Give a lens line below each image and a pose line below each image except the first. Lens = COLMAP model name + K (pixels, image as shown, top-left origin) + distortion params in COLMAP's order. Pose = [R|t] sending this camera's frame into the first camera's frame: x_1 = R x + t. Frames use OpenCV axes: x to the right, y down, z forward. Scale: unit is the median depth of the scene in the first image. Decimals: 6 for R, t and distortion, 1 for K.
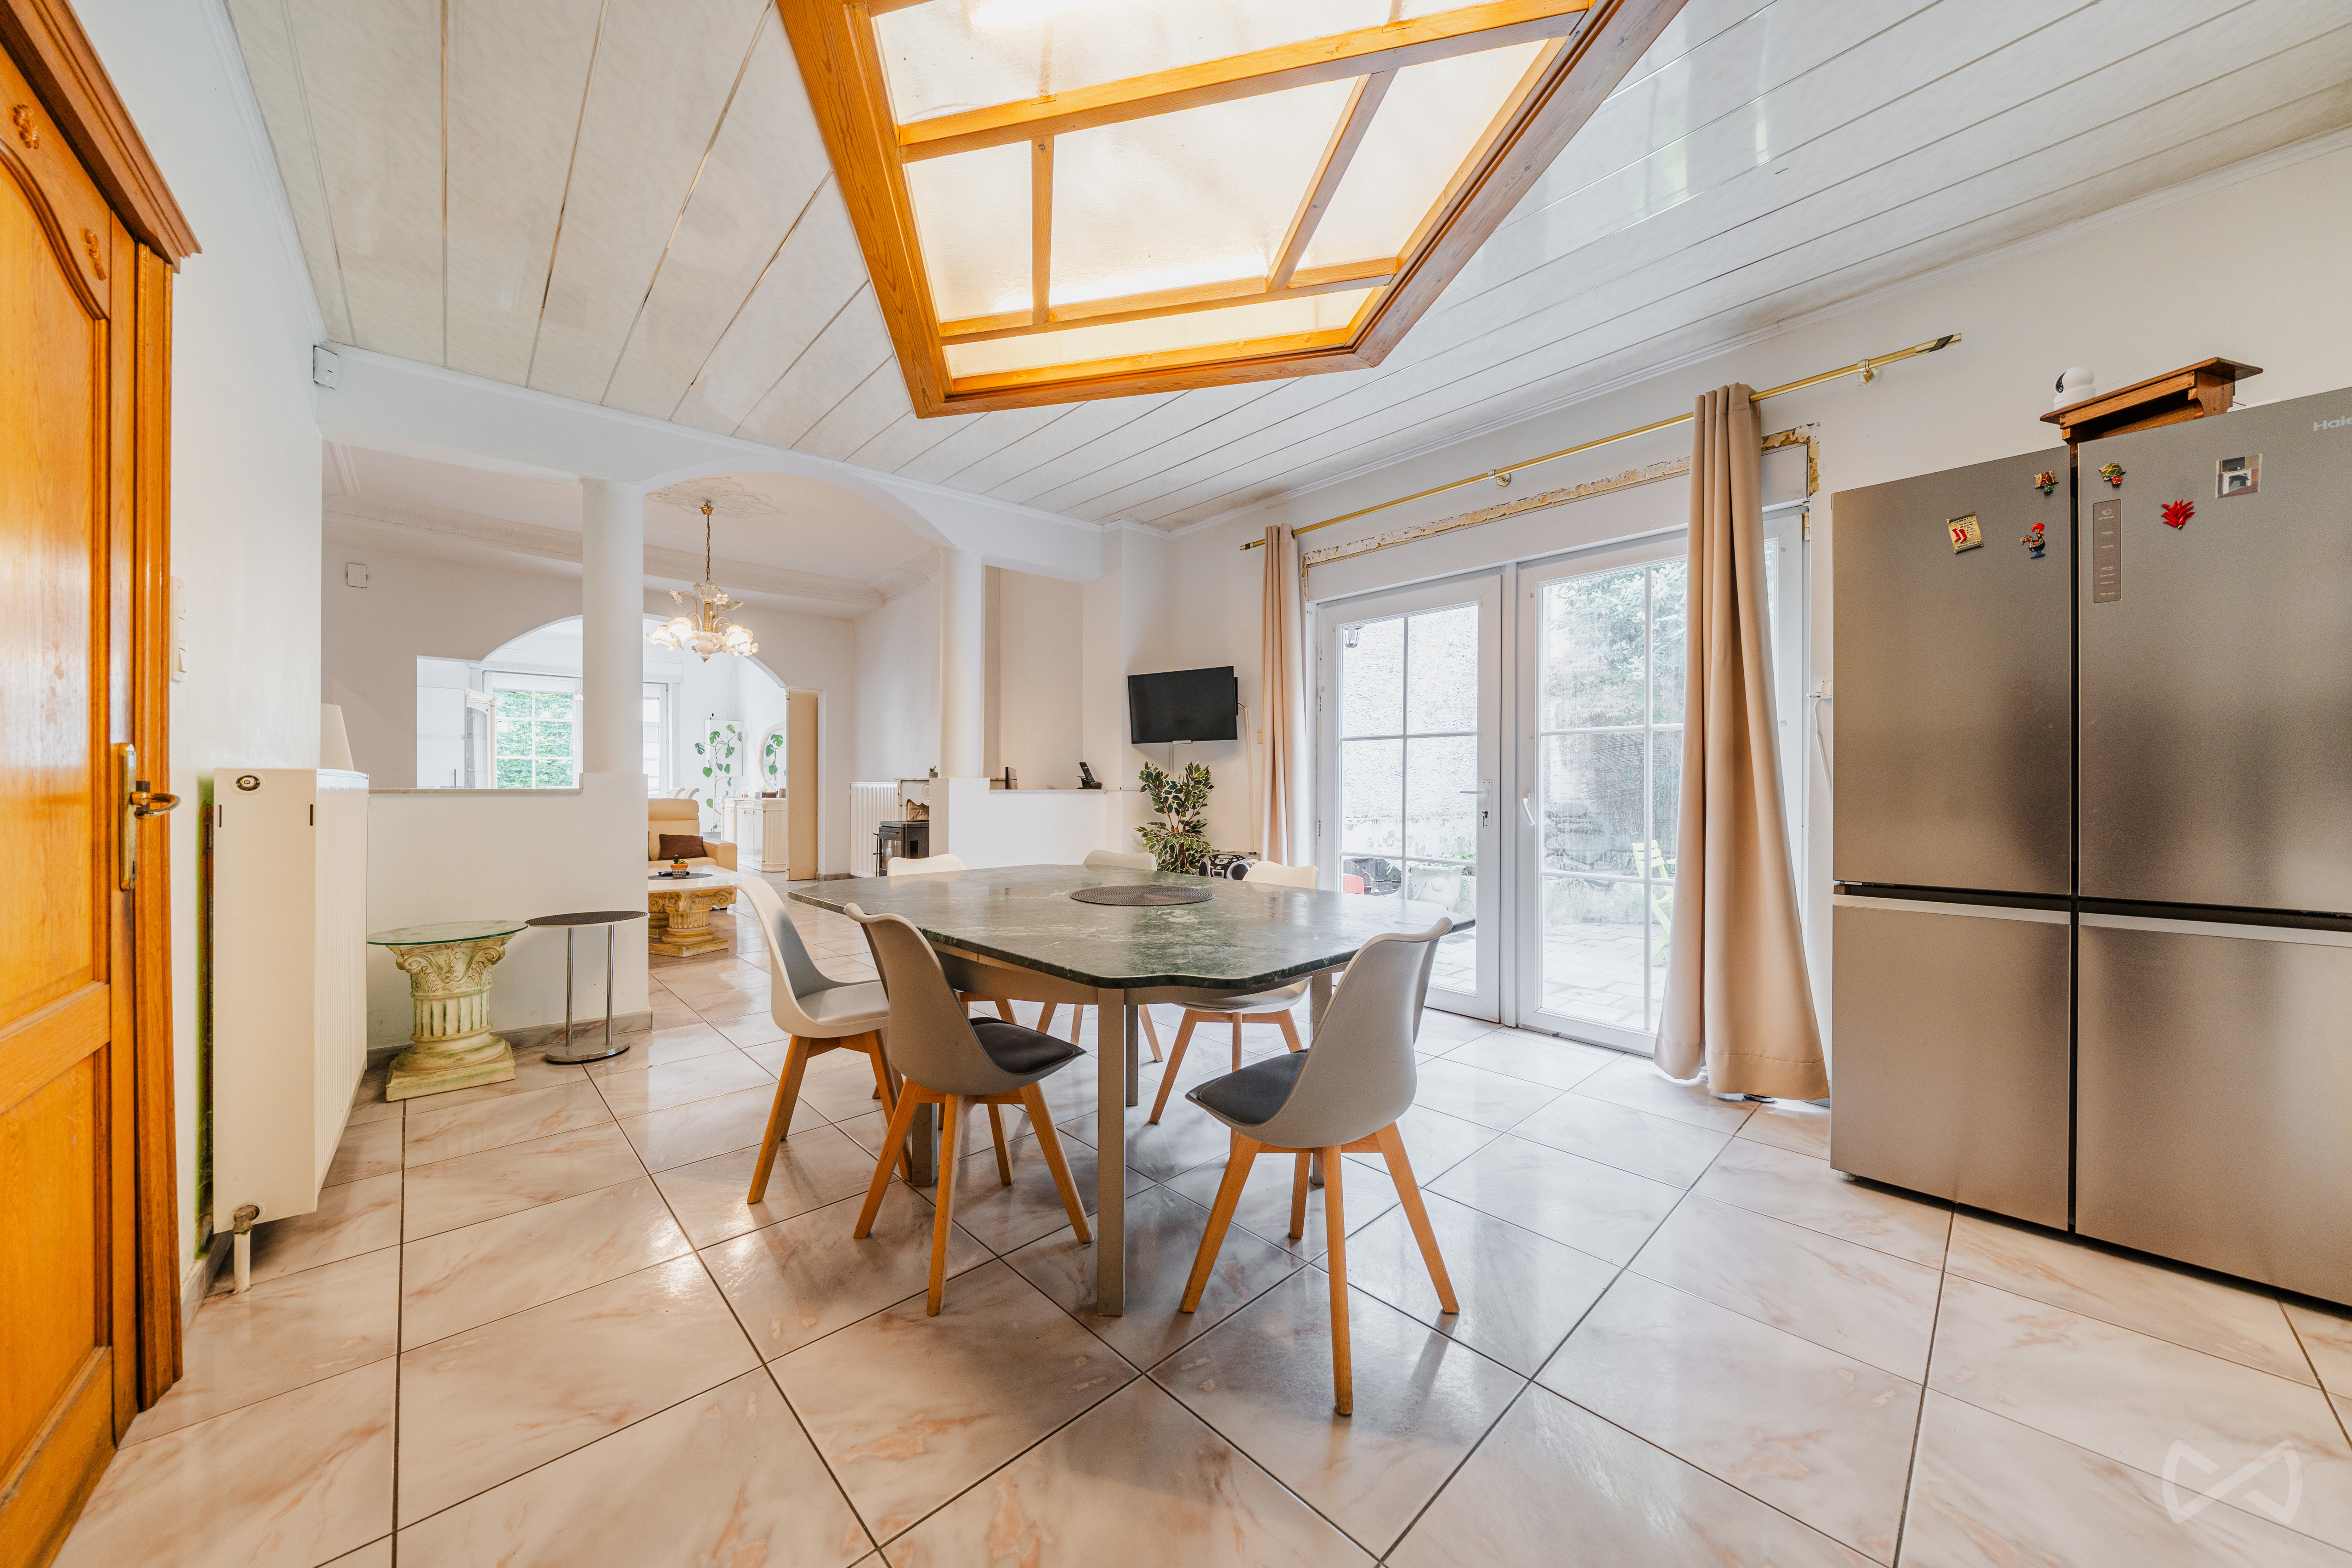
lens RADIAL K [[796.7, 0, 1157.5], [0, 796.7, 788.5], [0, 0, 1]] dist [-0.009145, 0.000062]
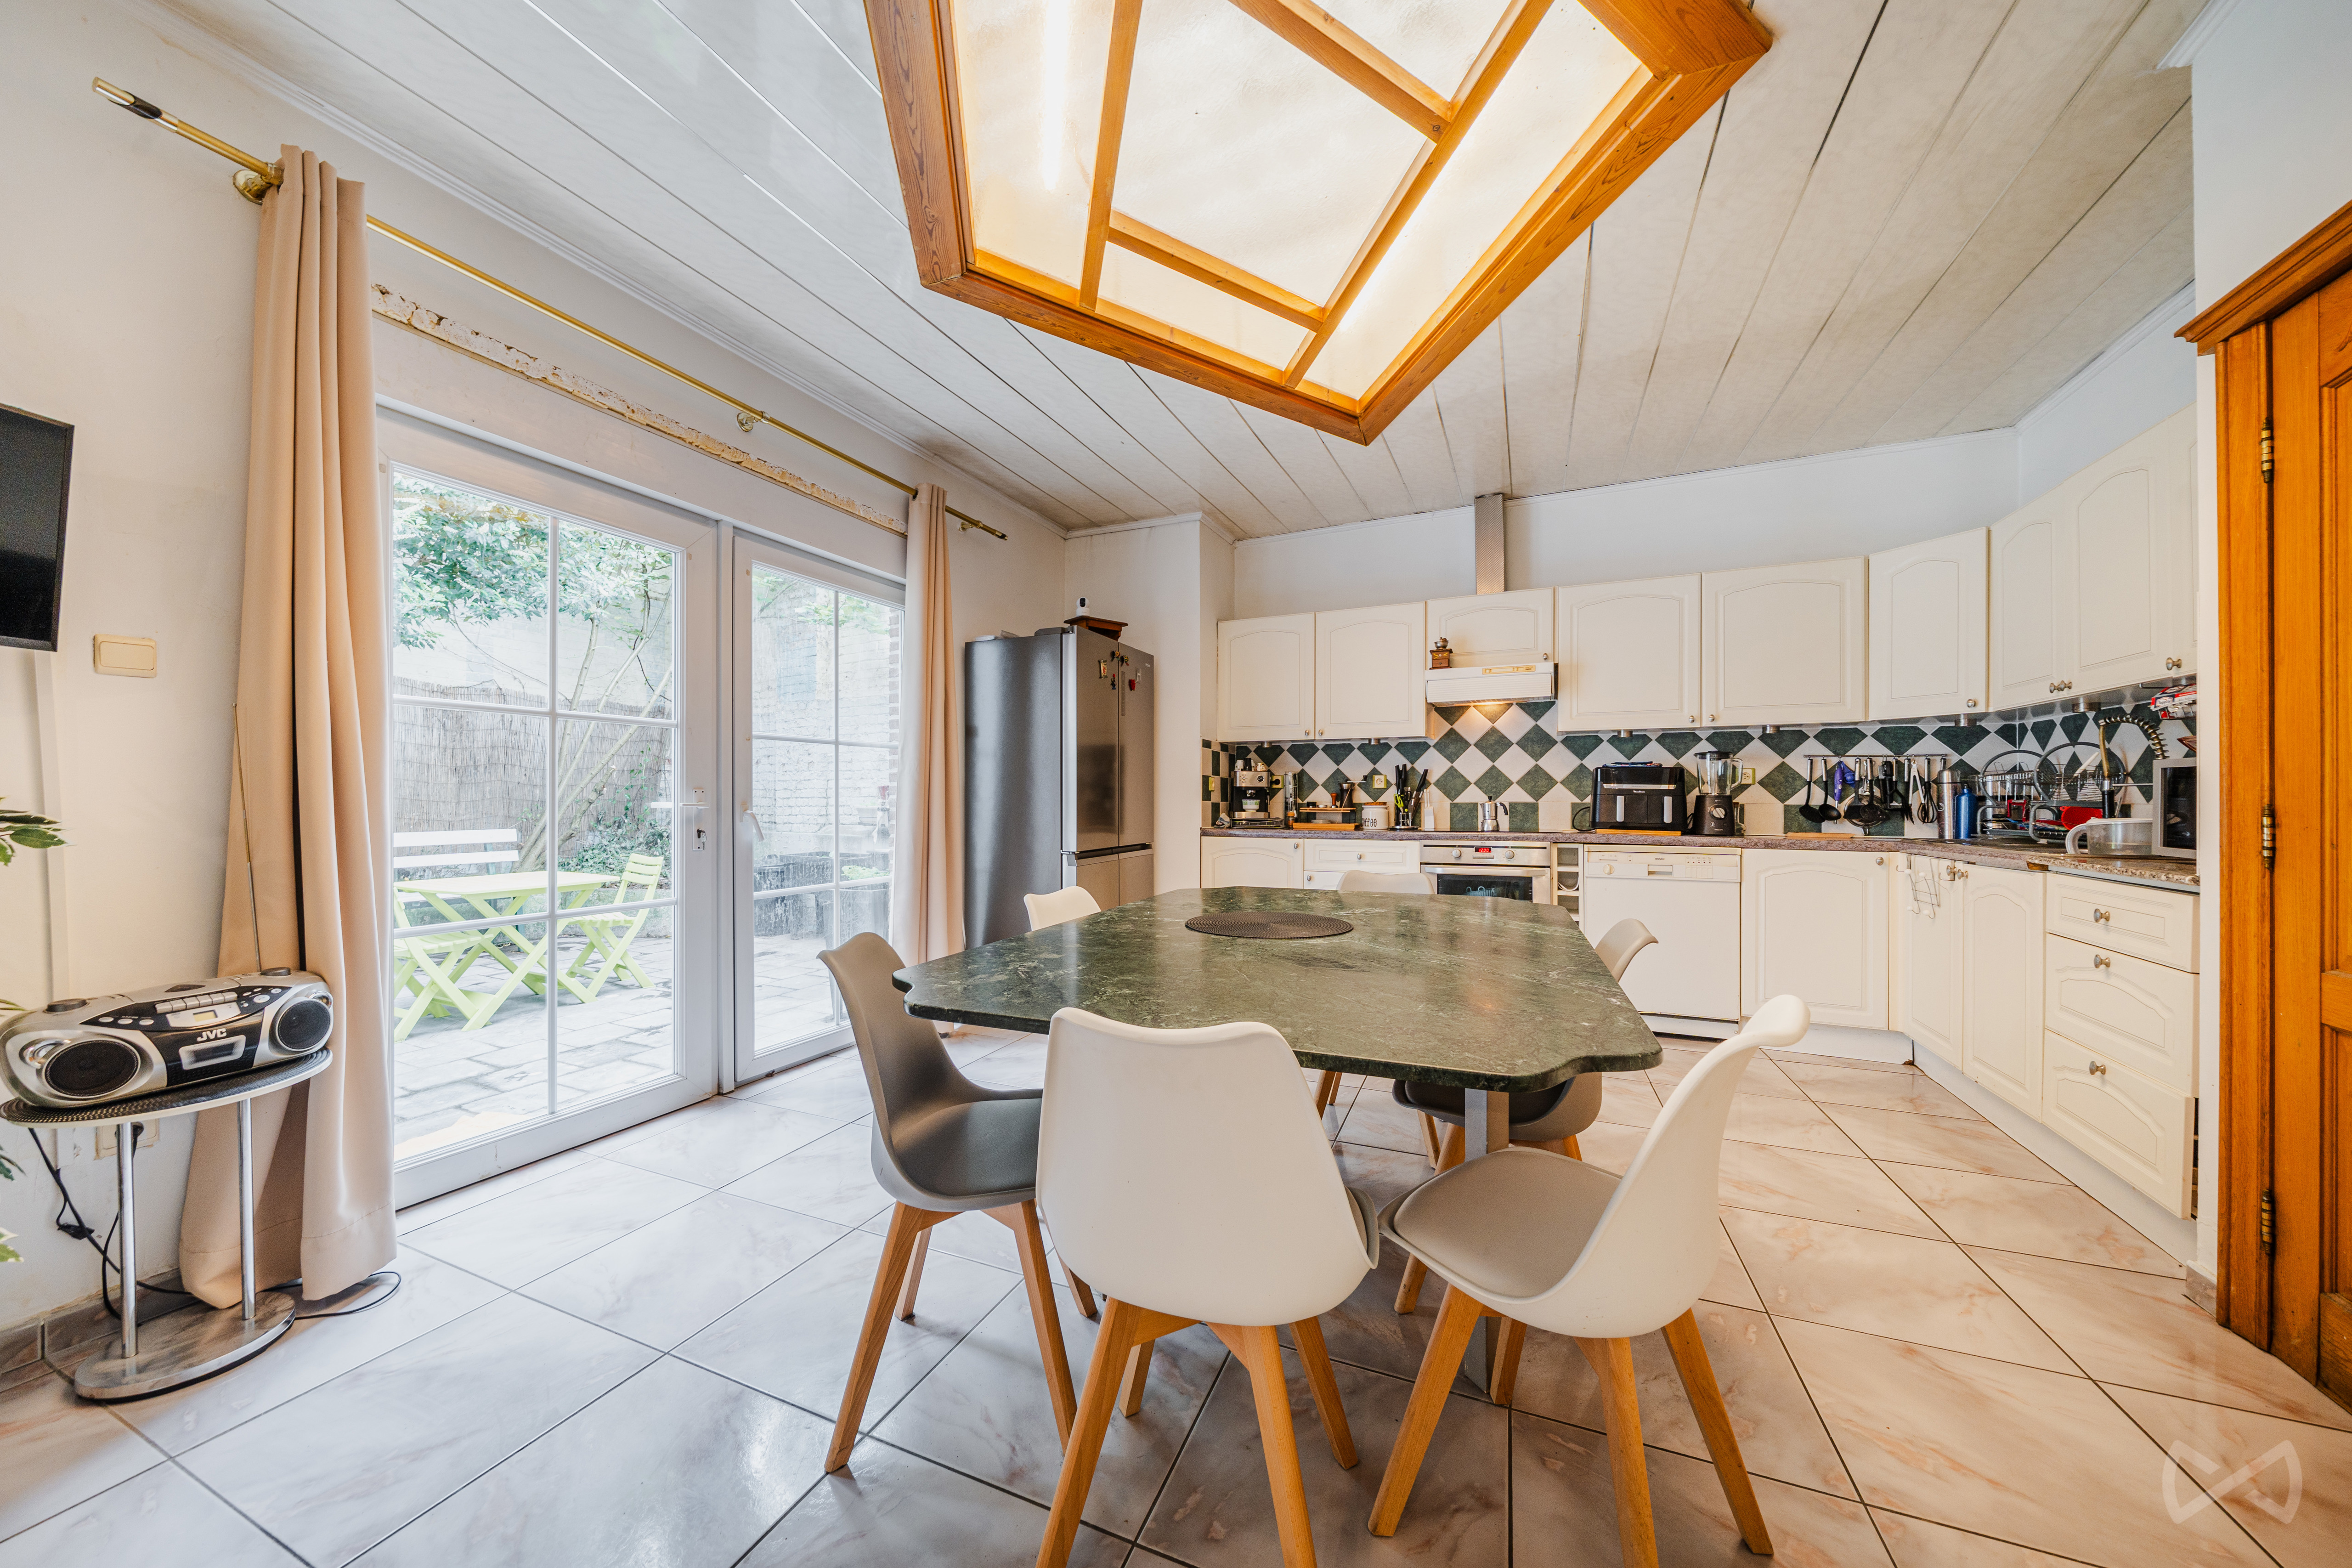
lens RADIAL K [[796.7, 0, 1178.0], [0, 796.7, 800.9], [0, 0, 1]] dist [-0.009145, 0.000062]
pose [[-0.409827, -0.007840, 0.912130, -0.197018], [-0.004894, 0.999968, 0.006396, -0.002686], [-0.912150, -0.001843, -0.409852, 0.369779]]
